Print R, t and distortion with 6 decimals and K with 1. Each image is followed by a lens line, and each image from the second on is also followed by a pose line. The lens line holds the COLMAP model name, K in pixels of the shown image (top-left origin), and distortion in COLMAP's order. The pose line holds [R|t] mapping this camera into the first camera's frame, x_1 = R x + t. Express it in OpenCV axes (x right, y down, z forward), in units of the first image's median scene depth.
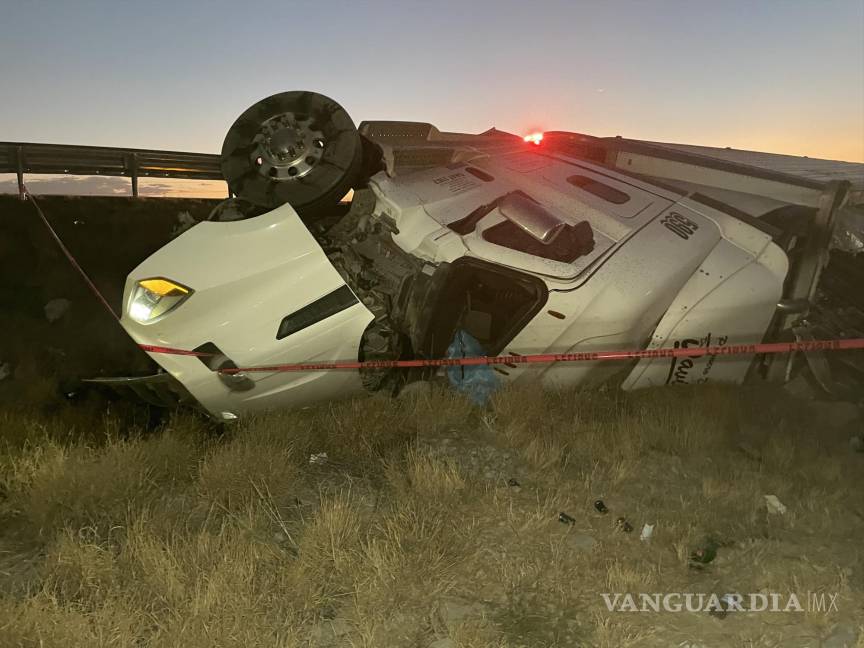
lens RADIAL K [[652.3, 0, 436.1], [0, 652.3, 315.0], [0, 0, 1]] dist [0.075212, -0.085527]
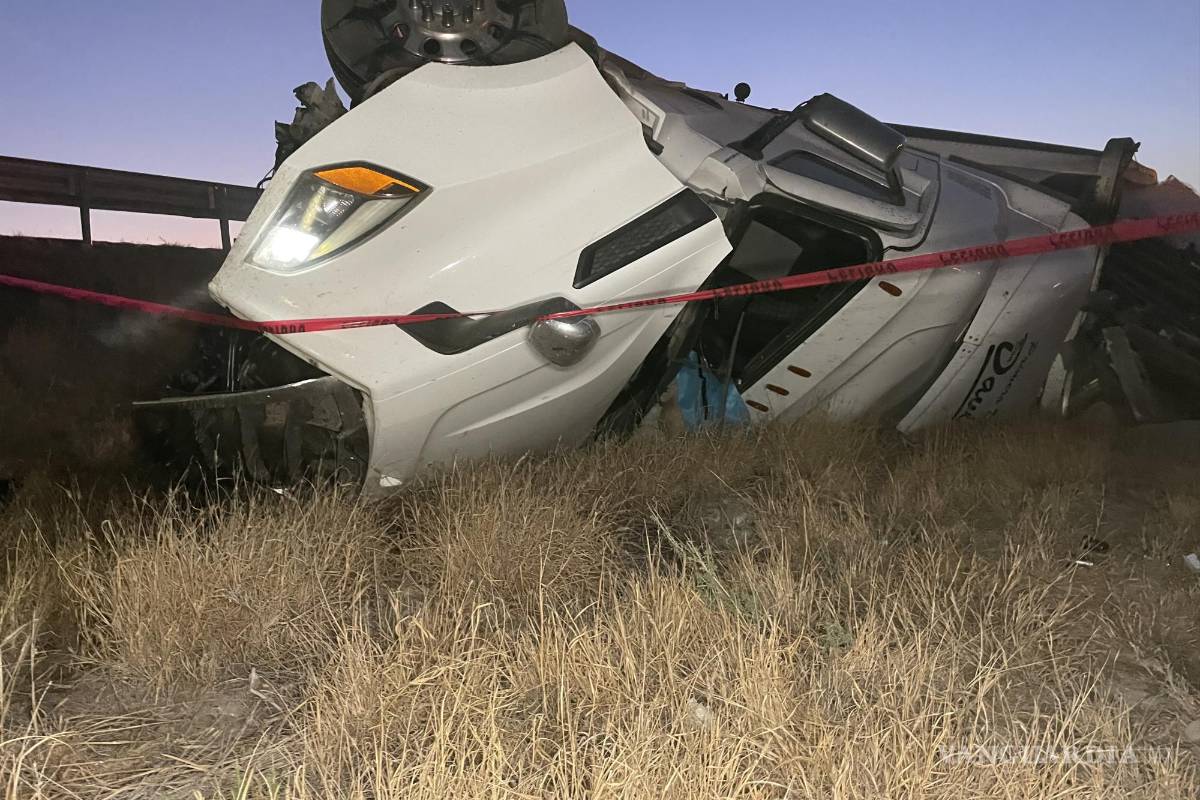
lens RADIAL K [[917.6, 0, 597.7], [0, 917.6, 397.5], [0, 0, 1]] dist [0.032891, -0.011186]
pose [[0.953389, -0.049385, 0.297675, -0.371786], [0.069929, 0.995820, -0.058760, 0.141772], [-0.293529, 0.076837, 0.952857, 0.231140]]
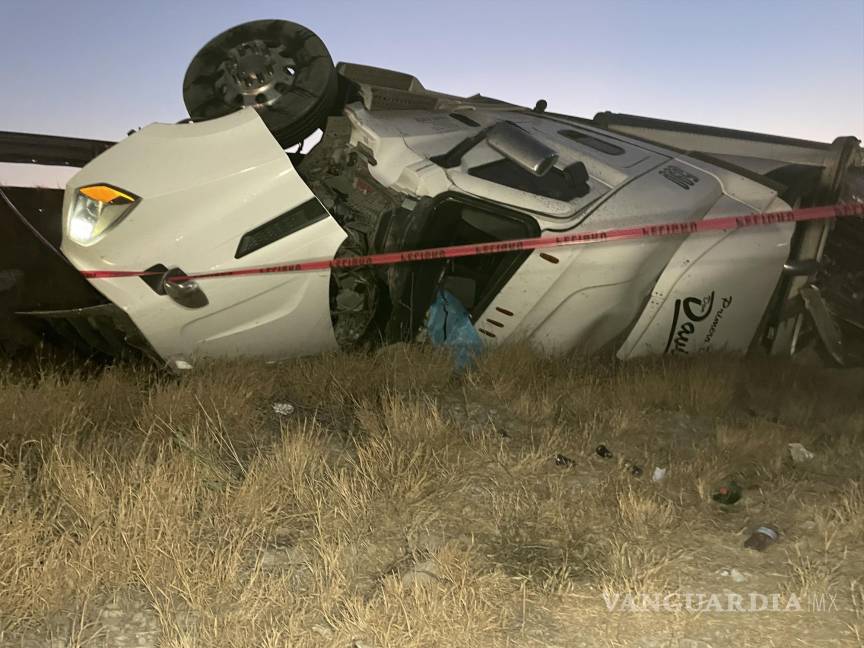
lens RADIAL K [[652.3, 0, 423.9], [0, 652.3, 315.3], [0, 0, 1]] dist [0.075212, -0.085527]
pose [[0.999880, 0.008546, 0.012893, -0.001066], [-0.007912, 0.998794, -0.048448, 0.126169], [-0.013291, 0.048340, 0.998743, 0.100036]]
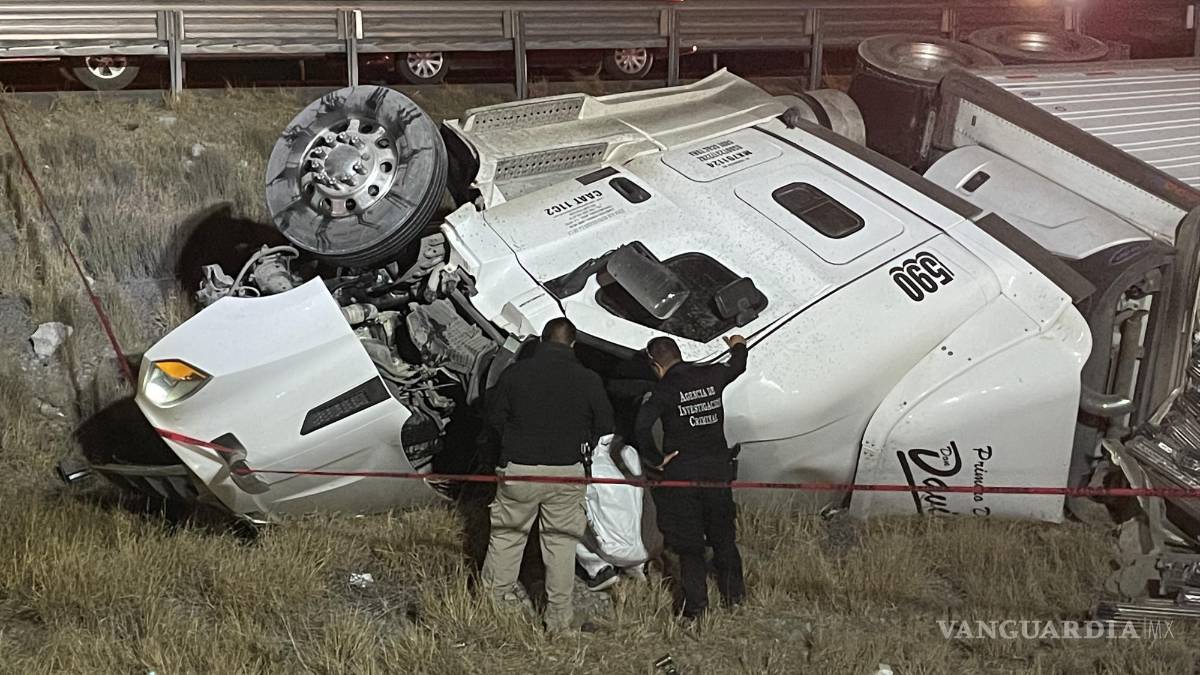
lens RADIAL K [[1892.0, 0, 604.5], [0, 1892.0, 303.3], [0, 0, 1]] dist [0.099737, 0.000000]
pose [[0.976628, 0.039676, -0.211244, 0.548084], [-0.034109, 0.998970, 0.029937, -0.183769], [0.212214, -0.022032, 0.976975, -1.109378]]
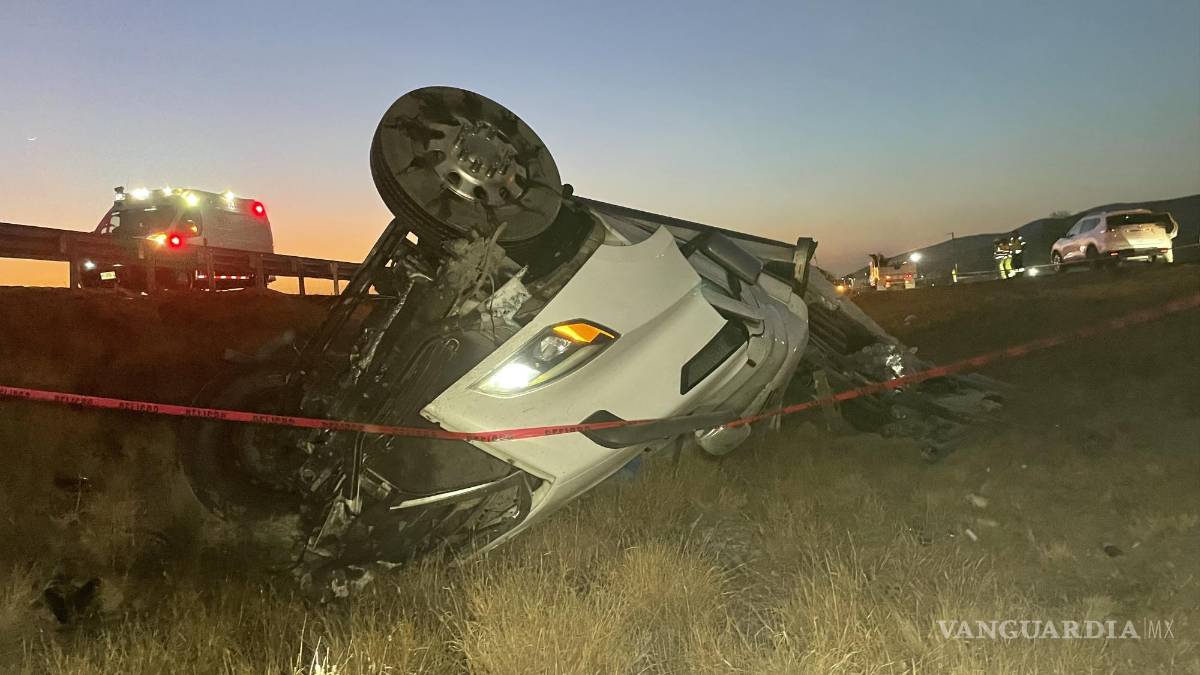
lens RADIAL K [[903.4, 0, 604.6], [0, 903.4, 337.2], [0, 0, 1]] dist [0.084629, -0.091978]
pose [[0.709801, -0.047111, 0.702825, -0.871990], [0.138089, 0.987707, -0.073253, 0.029497], [-0.690734, 0.149048, 0.707581, 0.235813]]
